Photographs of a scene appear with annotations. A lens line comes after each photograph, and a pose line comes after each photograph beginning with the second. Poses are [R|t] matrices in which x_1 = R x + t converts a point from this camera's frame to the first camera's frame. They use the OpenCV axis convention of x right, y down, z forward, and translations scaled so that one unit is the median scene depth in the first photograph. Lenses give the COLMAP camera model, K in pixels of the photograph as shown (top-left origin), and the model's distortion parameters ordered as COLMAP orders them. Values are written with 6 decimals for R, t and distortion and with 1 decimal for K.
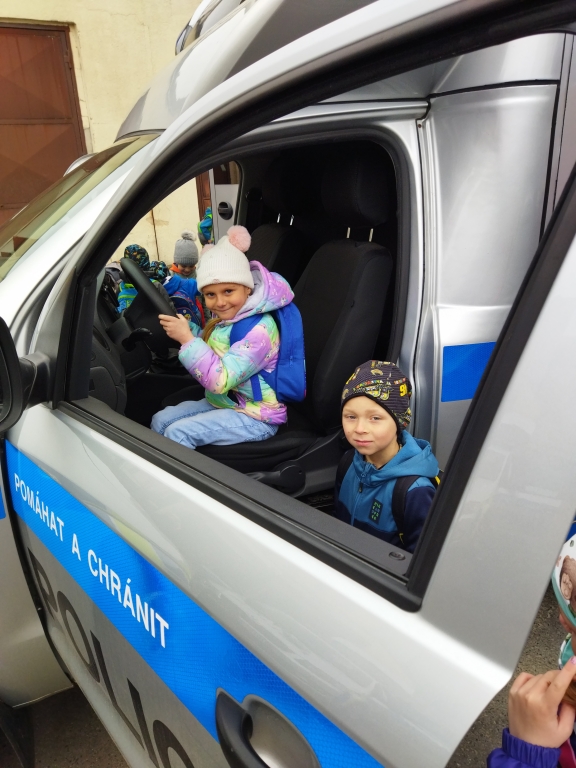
lens RADIAL K [[552.5, 0, 288.0], [0, 552.5, 384.0], [0, 0, 1]] dist [0.010135, 0.001762]
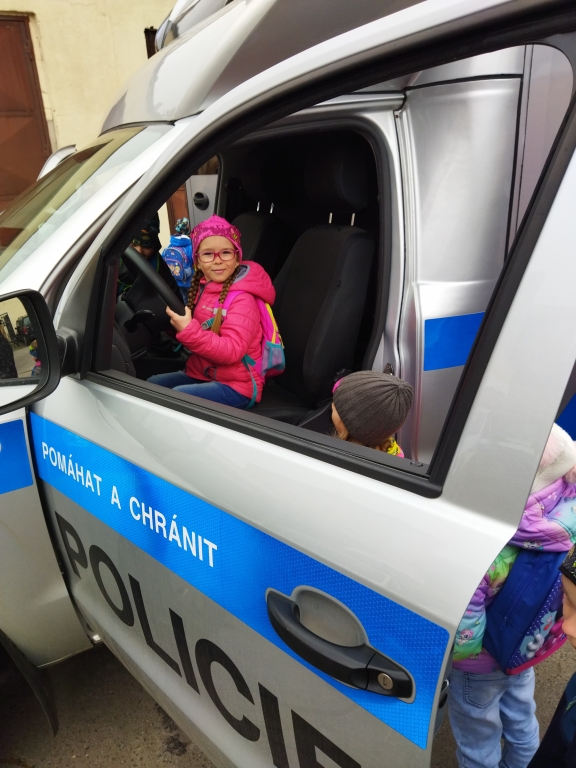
lens RADIAL K [[552.5, 0, 288.0], [0, 552.5, 384.0], [0, 0, 1]] dist [0.010135, 0.001762]
pose [[0.997949, -0.032155, 0.055355, -0.057364], [0.031437, 0.999411, 0.013789, 0.038517], [-0.055766, -0.012020, 0.998372, -0.083044]]
